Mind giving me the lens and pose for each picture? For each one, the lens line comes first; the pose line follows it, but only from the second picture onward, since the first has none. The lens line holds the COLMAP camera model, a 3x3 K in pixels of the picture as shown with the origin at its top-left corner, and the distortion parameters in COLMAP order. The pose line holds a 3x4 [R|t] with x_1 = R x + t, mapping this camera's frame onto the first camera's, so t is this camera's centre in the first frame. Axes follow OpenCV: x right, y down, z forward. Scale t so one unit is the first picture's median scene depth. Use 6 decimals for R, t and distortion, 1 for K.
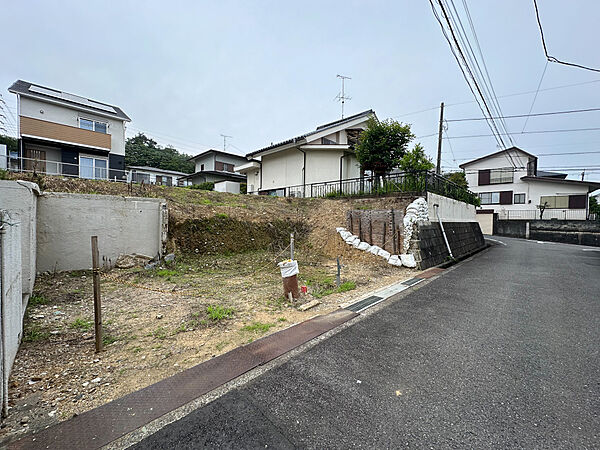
lens RADIAL K [[238.8, 0, 299.0], [0, 238.8, 223.8], [0, 0, 1]] dist [-0.002889, 0.000835]
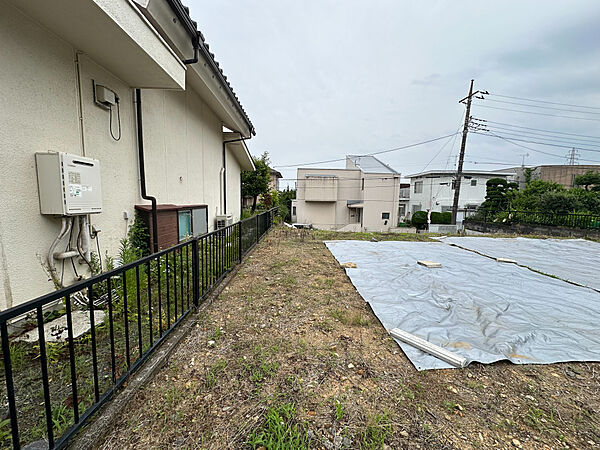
lens RADIAL K [[238.8, 0, 299.3], [0, 238.8, 223.4], [0, 0, 1]] dist [-0.002889, 0.000835]
pose [[-0.709484, -0.094761, 0.698321, -0.421246], [-0.016964, 0.992928, 0.117504, -0.159143], [-0.704517, 0.071521, -0.706074, 1.111839]]
